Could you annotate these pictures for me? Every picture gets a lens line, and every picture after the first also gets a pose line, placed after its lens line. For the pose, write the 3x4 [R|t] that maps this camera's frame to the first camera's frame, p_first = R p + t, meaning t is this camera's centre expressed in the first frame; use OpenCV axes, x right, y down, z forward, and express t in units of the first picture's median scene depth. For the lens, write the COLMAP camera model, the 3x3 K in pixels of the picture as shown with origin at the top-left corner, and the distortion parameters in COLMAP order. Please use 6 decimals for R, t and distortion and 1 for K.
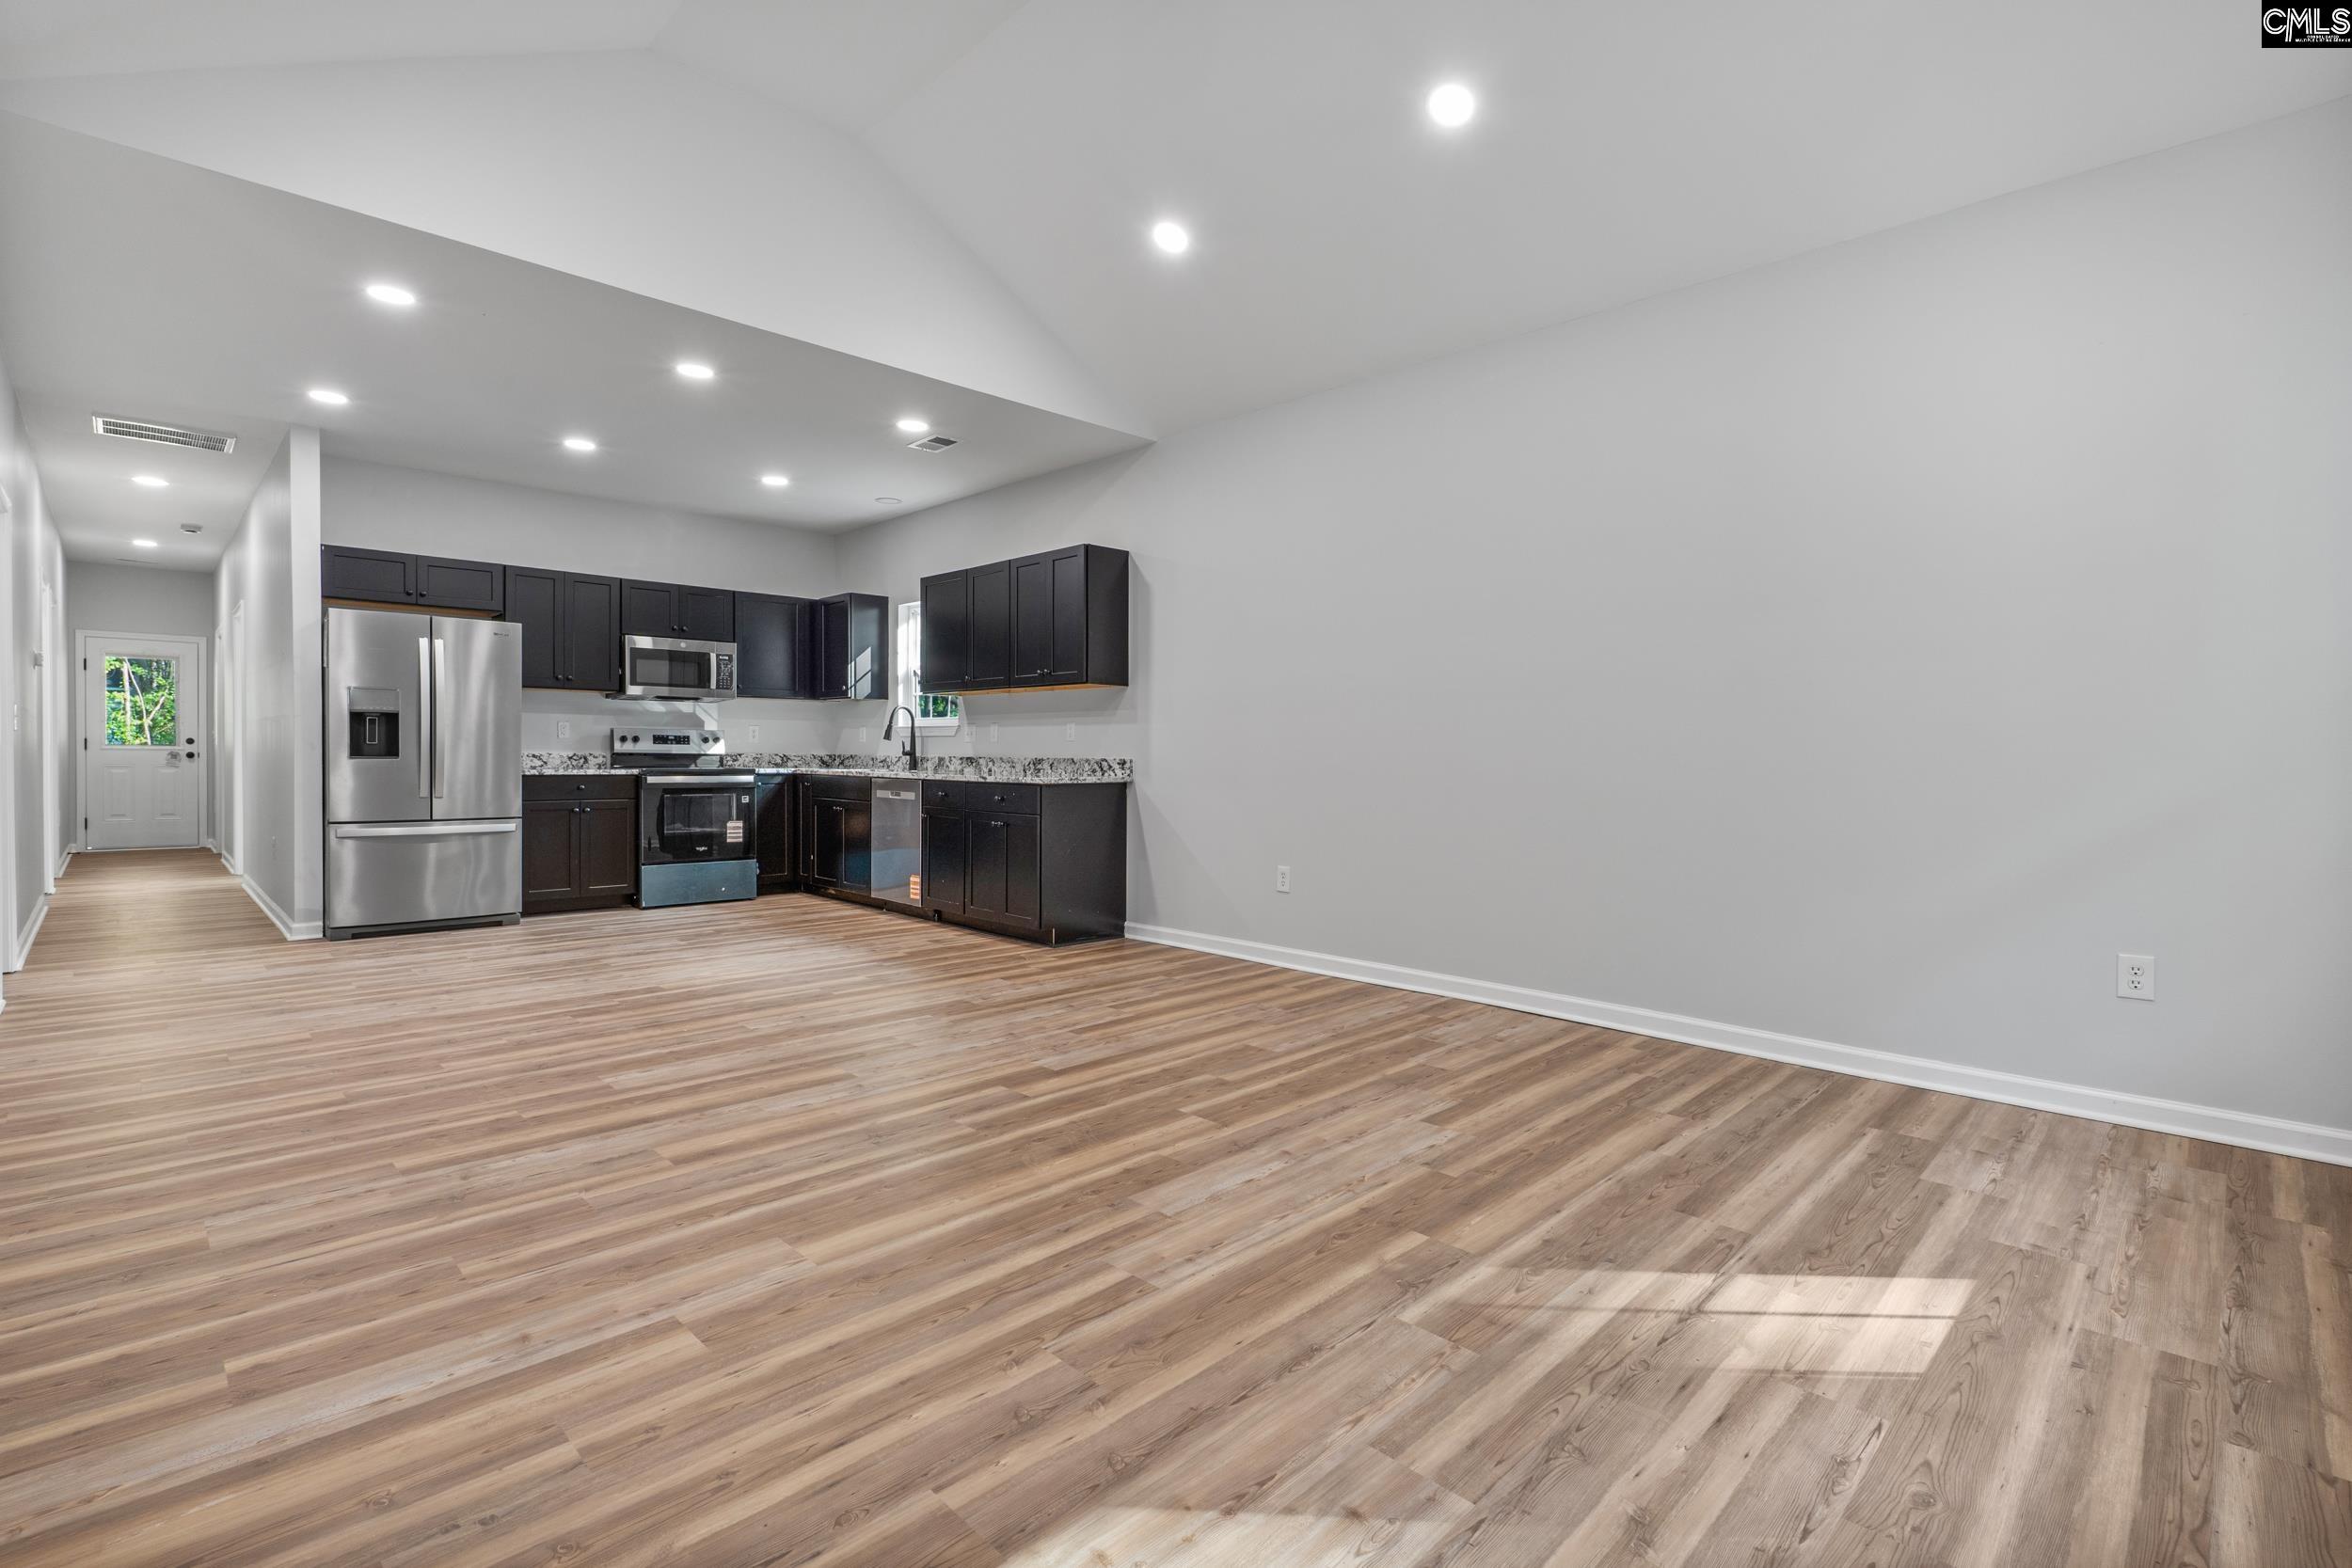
lens RADIAL K [[1076.2, 0, 1169.2], [0, 1076.2, 778.8], [0, 0, 1]] dist [-0.008685, -0.000141]
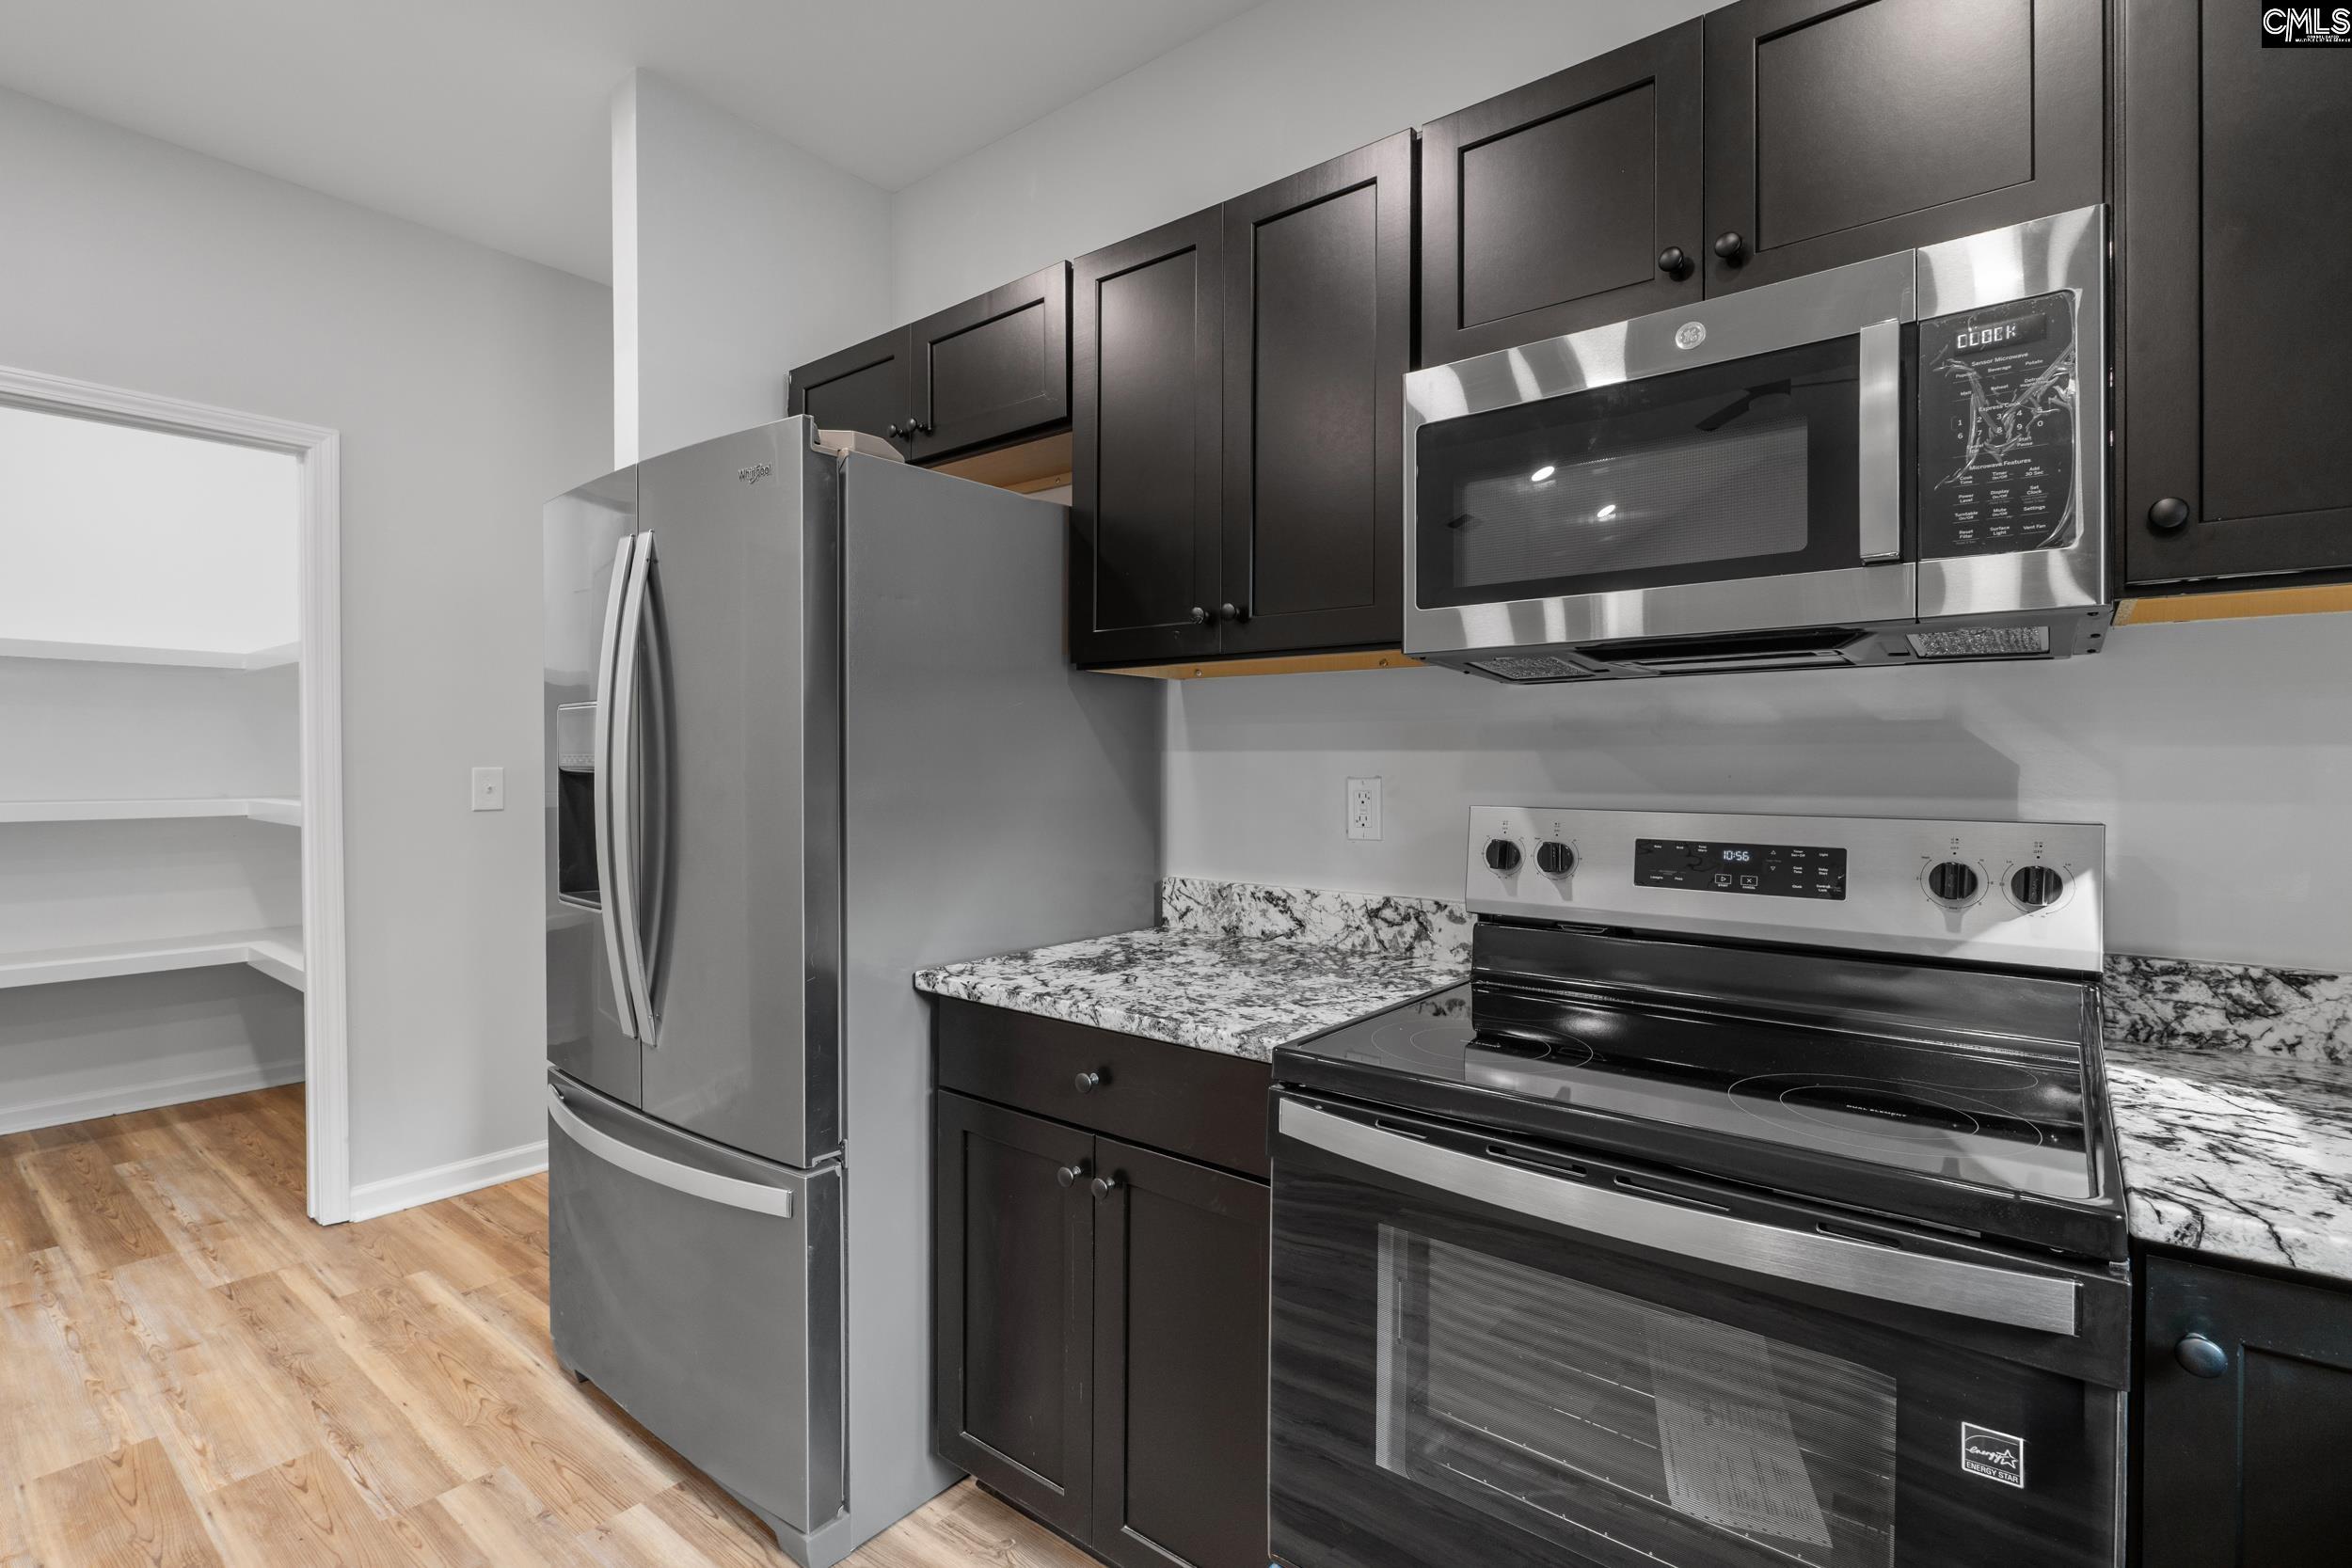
lens RADIAL K [[1092.9, 0, 1145.0], [0, 1092.9, 766.8], [0, 0, 1]] dist [-0.001940, 0.000045]
pose [[0.097270, -0.002427, -0.995255, -0.367395], [-0.023343, 0.999716, -0.004719, -0.067071], [0.994984, 0.023692, 0.097186, 1.150094]]
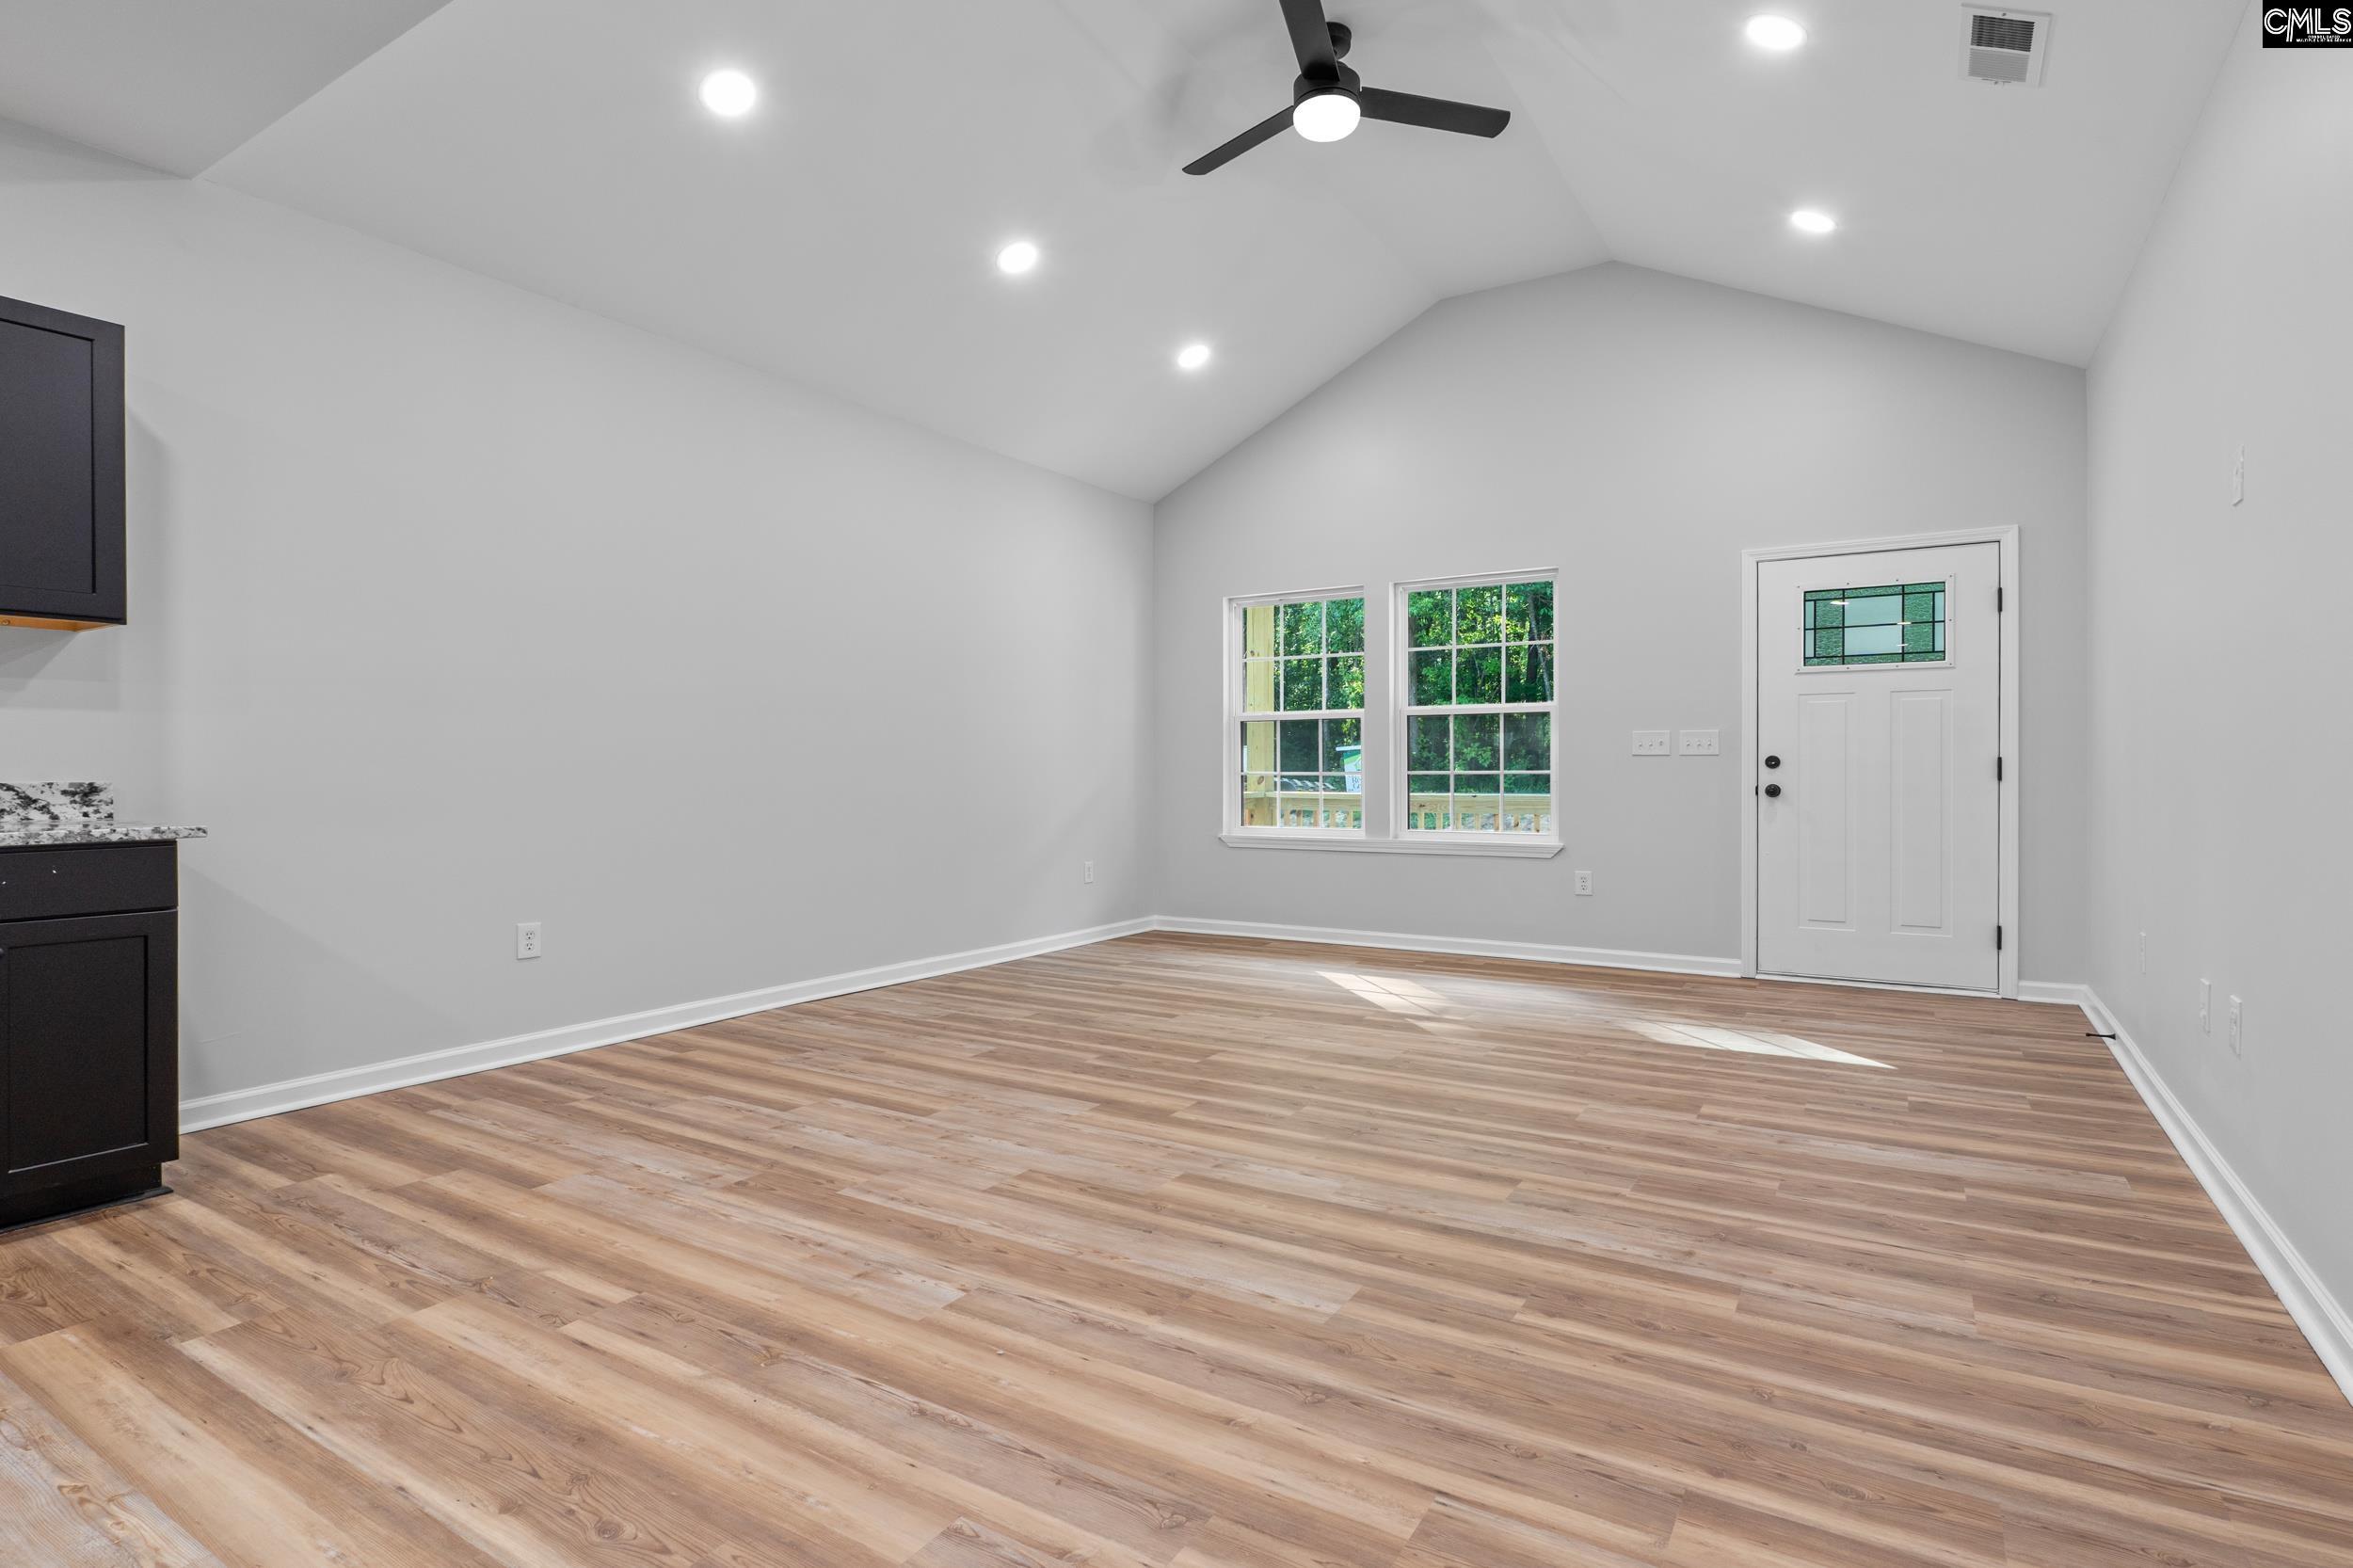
lens RADIAL K [[1170.9, 0, 1171.8], [0, 1170.9, 767.2], [0, 0, 1]] dist [-0.011953, -0.000131]
pose [[-0.226248, -0.005317, 0.974055, -0.647974], [0.023020, 0.999677, 0.010804, -0.008455], [-0.973798, 0.024868, -0.226052, 0.712544]]
